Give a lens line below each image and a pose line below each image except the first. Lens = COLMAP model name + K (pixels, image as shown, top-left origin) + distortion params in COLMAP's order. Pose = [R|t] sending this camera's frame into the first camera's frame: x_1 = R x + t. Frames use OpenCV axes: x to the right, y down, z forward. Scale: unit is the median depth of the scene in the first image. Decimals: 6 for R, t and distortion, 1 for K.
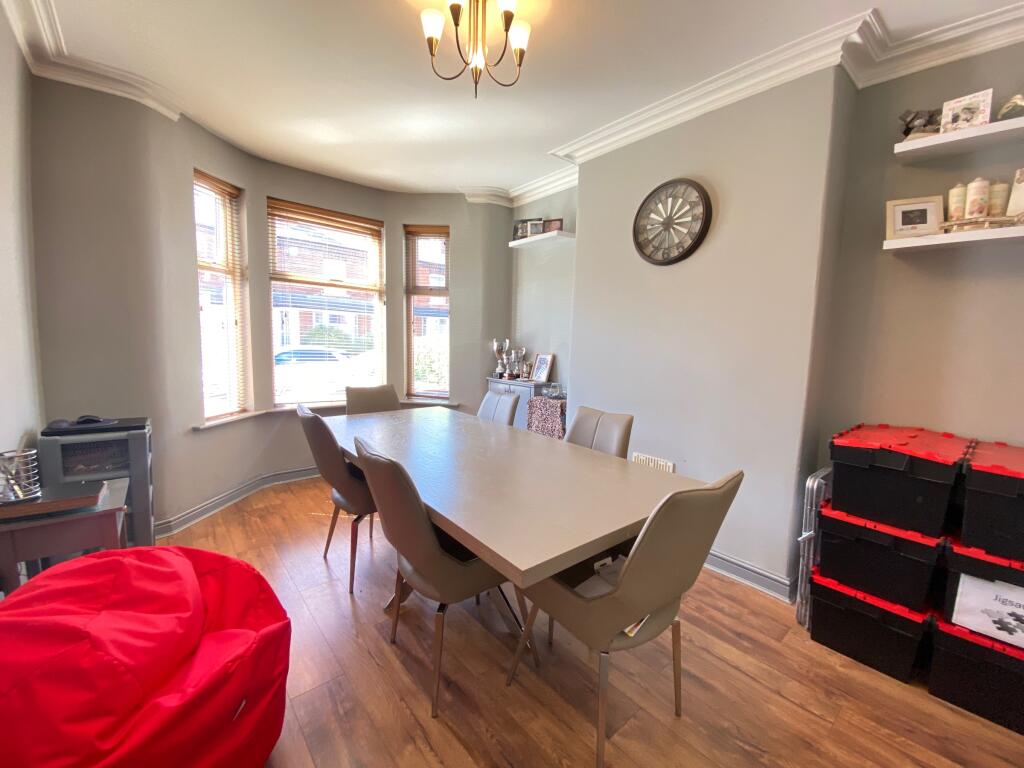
lens RADIAL K [[409.8, 0, 512.0], [0, 409.8, 384.0], [0, 0, 1]] dist [0.013835, -0.016489]
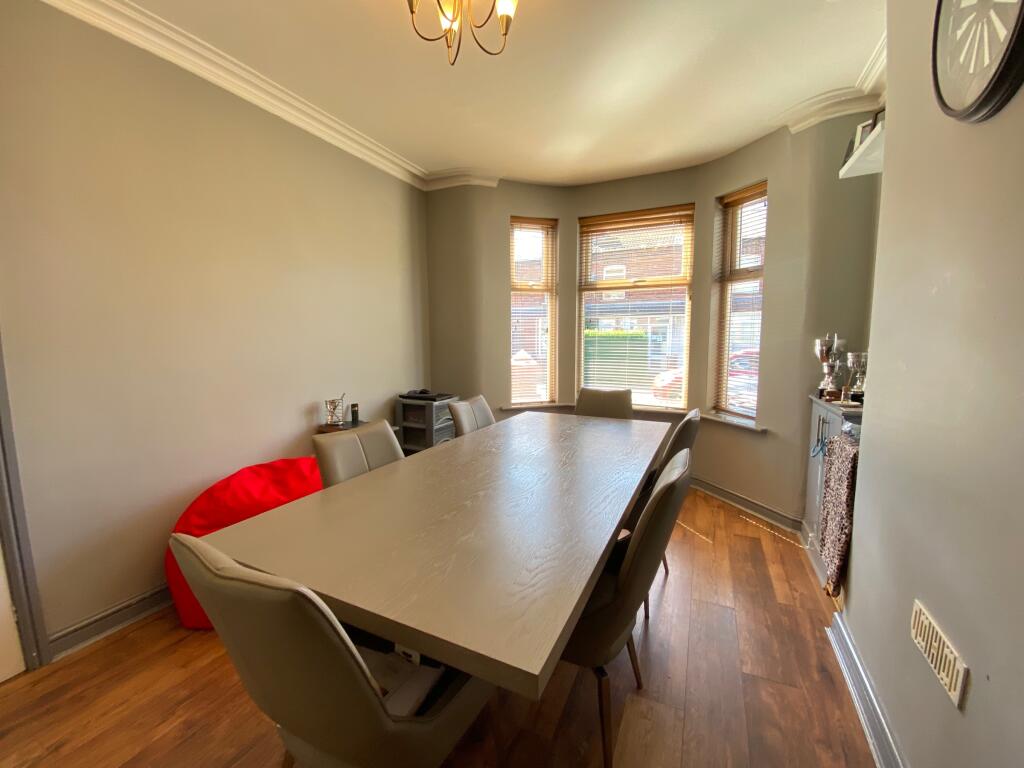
lens RADIAL K [[409.8, 0, 512.0], [0, 409.8, 384.0], [0, 0, 1]] dist [0.013835, -0.016489]
pose [[0.422964, 0.070588, -0.903393, 0.370504], [-0.081578, 0.995879, 0.039620, -0.024259], [0.902467, 0.056939, 0.426979, 0.351678]]
